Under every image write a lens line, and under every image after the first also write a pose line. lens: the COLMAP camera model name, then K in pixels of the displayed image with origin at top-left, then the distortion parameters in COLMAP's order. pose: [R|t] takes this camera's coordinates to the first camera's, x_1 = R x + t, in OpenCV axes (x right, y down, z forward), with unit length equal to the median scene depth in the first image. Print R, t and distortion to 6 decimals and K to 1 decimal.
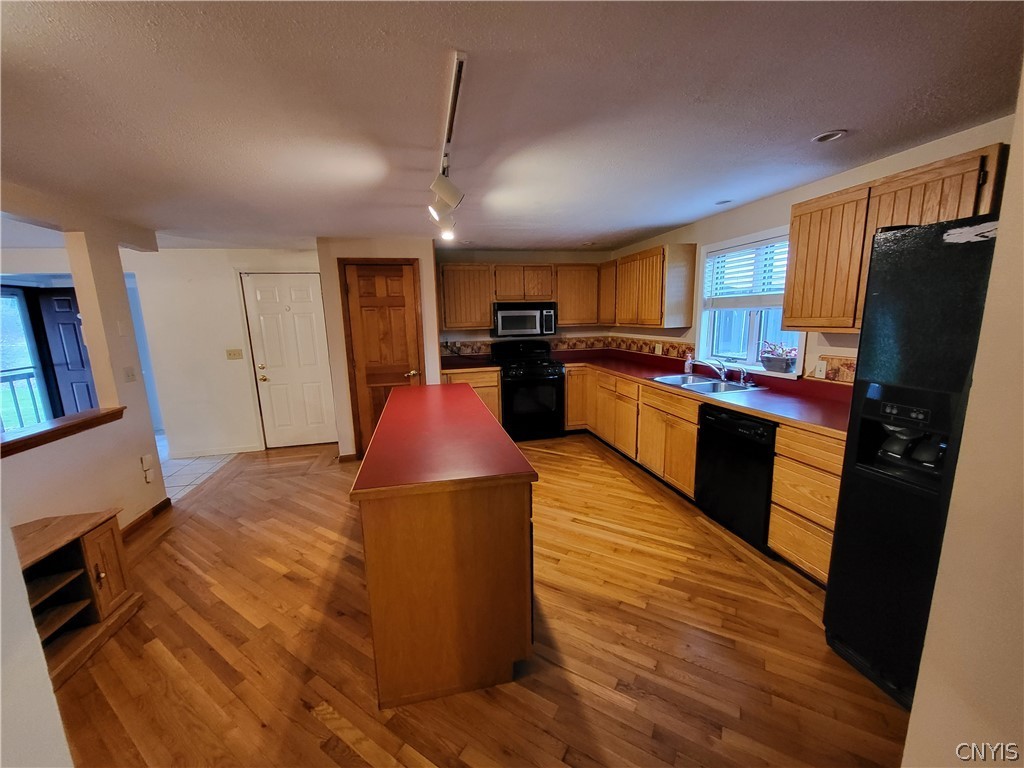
lens RADIAL K [[396.6, 0, 507.3], [0, 396.6, 387.1], [0, 0, 1]] dist [0.000194, -0.000831]
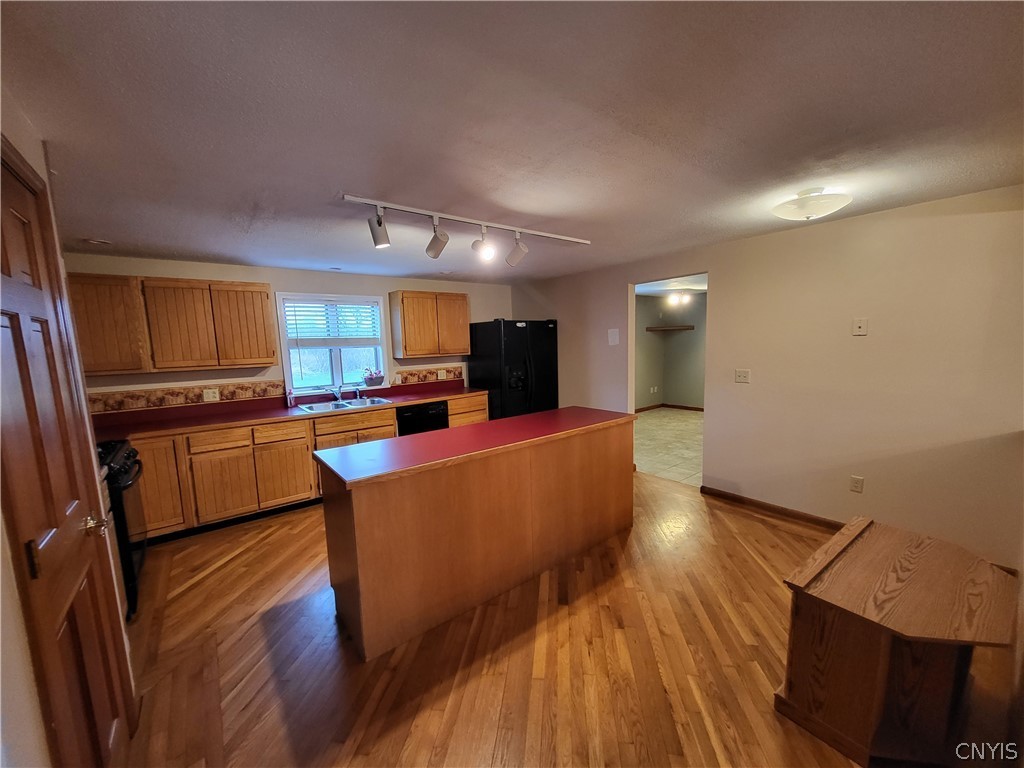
lens RADIAL K [[396.6, 0, 506.6], [0, 396.6, 386.8], [0, 0, 1]] dist [0.000194, -0.000831]
pose [[-0.427297, -0.067544, 0.901585, -0.722058], [0.197389, 0.966180, 0.165934, -0.143305], [-0.882301, 0.248866, -0.399513, 0.863004]]
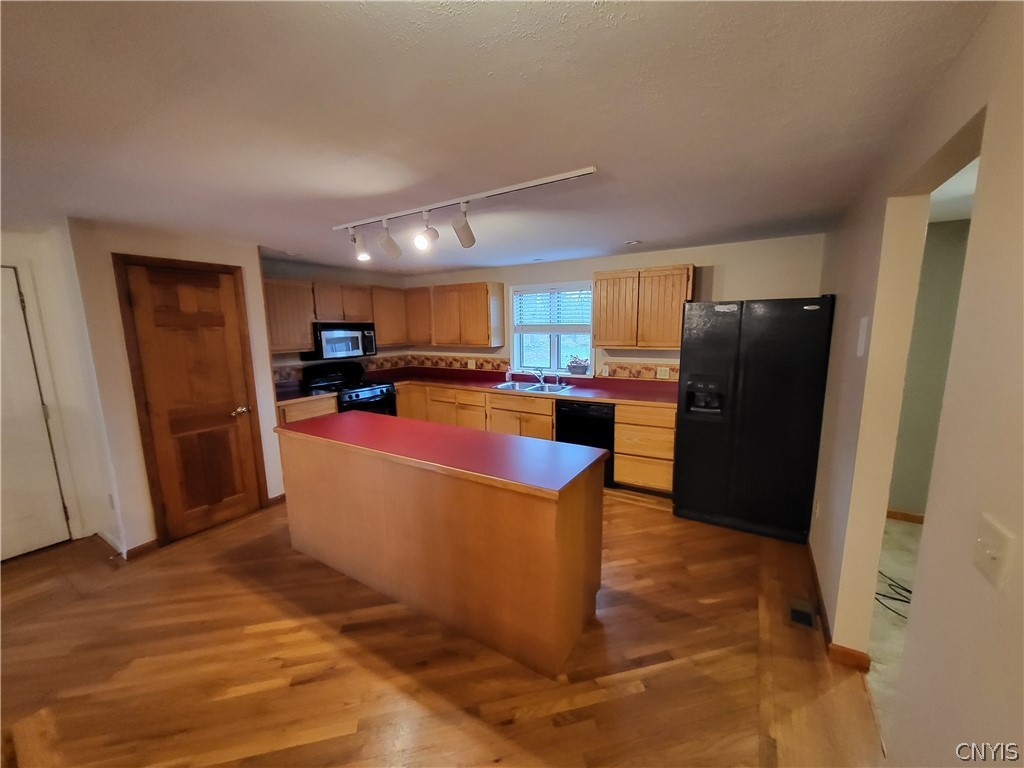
lens RADIAL K [[396.6, 0, 506.2], [0, 396.6, 387.3], [0, 0, 1]] dist [0.000194, -0.000831]
pose [[0.702643, -0.093086, 0.705428, -0.450882], [0.119863, 0.992723, 0.011607, -0.029701], [-0.701375, 0.076399, 0.708687, 0.079455]]
